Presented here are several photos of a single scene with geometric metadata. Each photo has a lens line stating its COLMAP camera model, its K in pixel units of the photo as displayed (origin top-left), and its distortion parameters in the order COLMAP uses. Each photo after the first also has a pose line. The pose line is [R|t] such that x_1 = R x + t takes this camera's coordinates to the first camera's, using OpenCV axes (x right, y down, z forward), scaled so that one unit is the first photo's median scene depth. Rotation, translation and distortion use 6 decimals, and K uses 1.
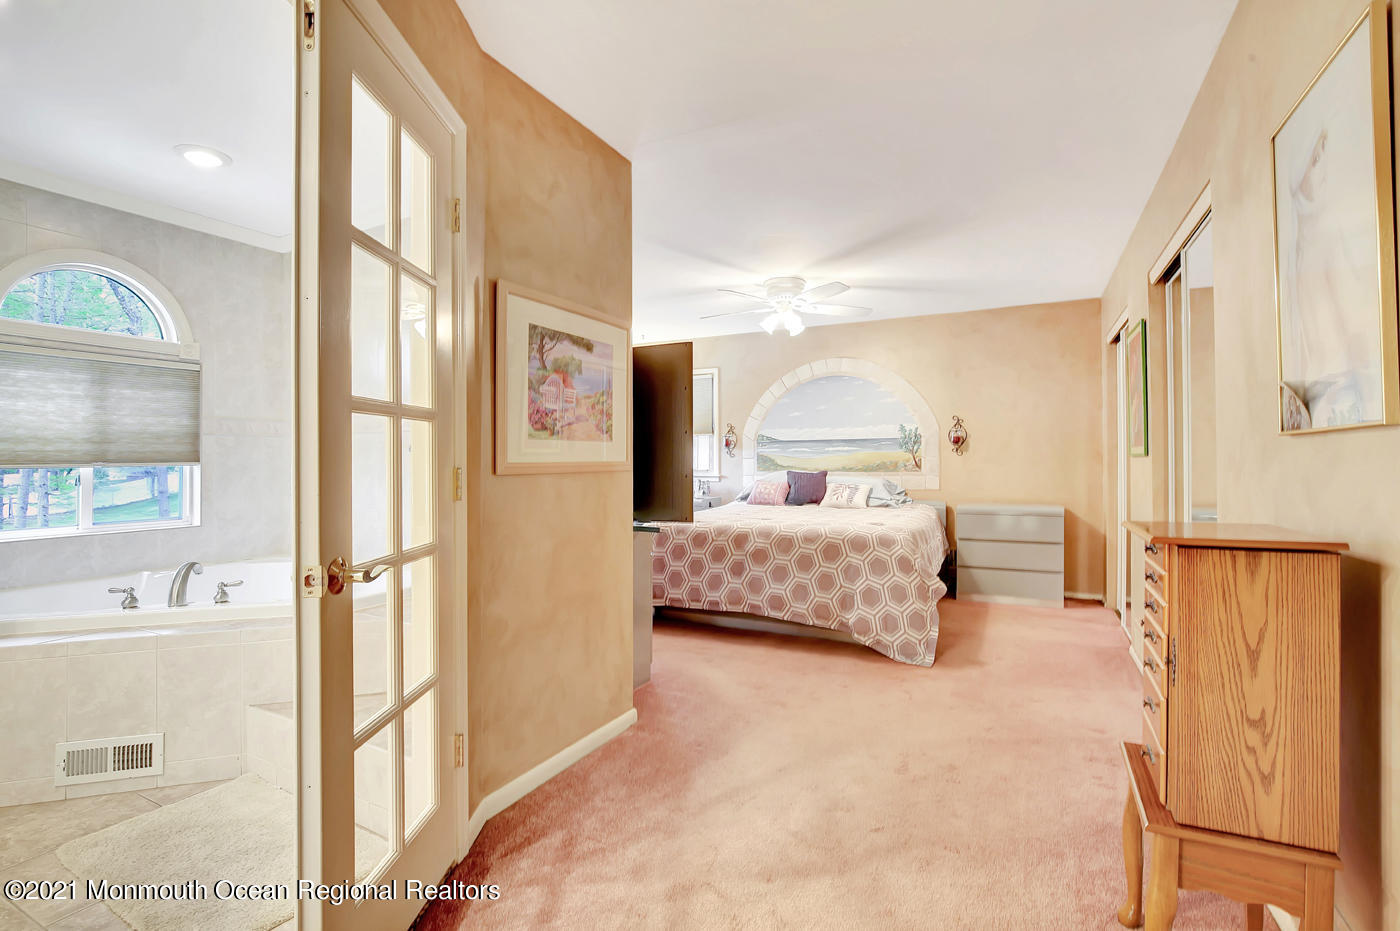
lens RADIAL K [[643.4, 0, 655.7], [0, 643.4, 458.4], [0, 0, 1]] dist [0.002674, 0.000429]
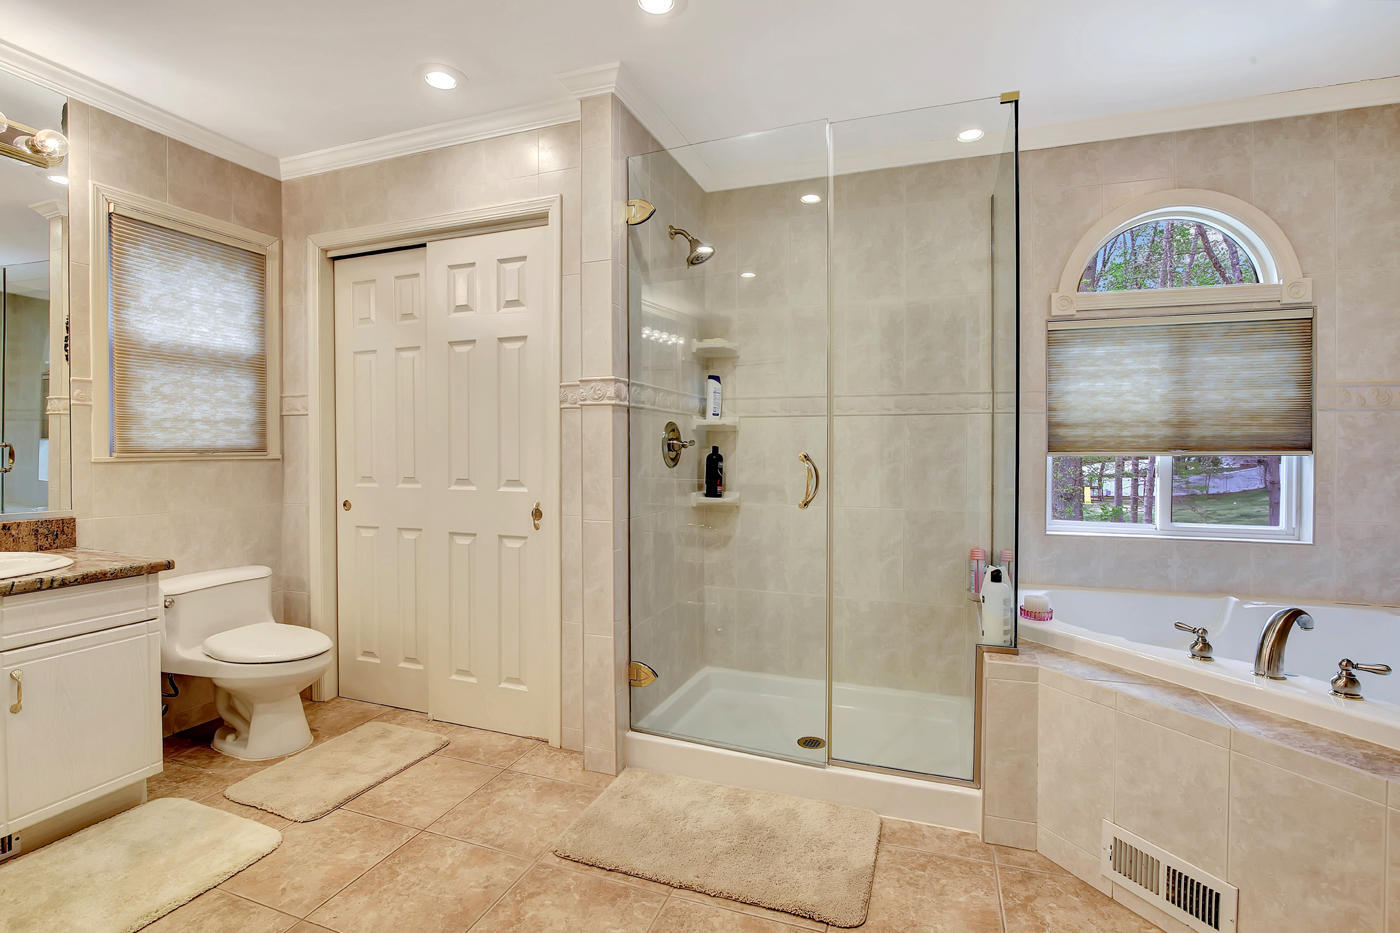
lens RADIAL K [[644.1, 0, 703.2], [0, 644.1, 446.4], [0, 0, 1]] dist [-0.053418, 0.012738]
pose [[0.170967, 0.002279, -0.985274, -0.123506], [-0.002302, 0.999996, 0.001914, 0.000961], [0.985274, 0.001941, 0.170971, 0.180215]]
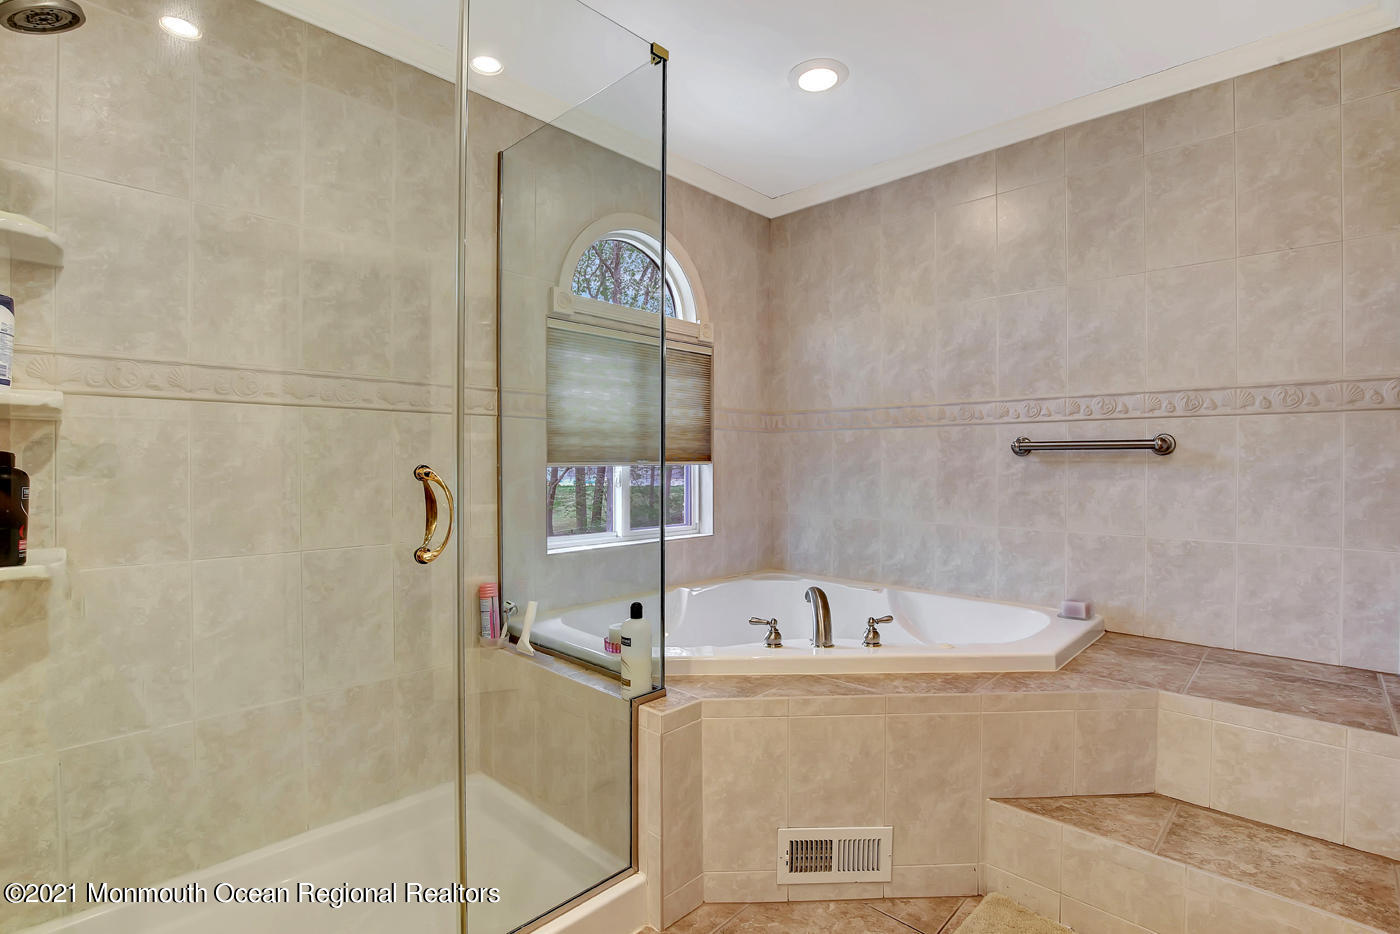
lens RADIAL K [[661.6, 0, 699.6], [0, 661.6, 462.5], [0, 0, 1]] dist [-0.031687, 0.000207]
pose [[0.971208, 0.010309, -0.238009, -0.368346], [-0.009329, 0.999943, 0.005242, 0.002349], [0.238049, -0.002871, 0.971249, 0.100055]]
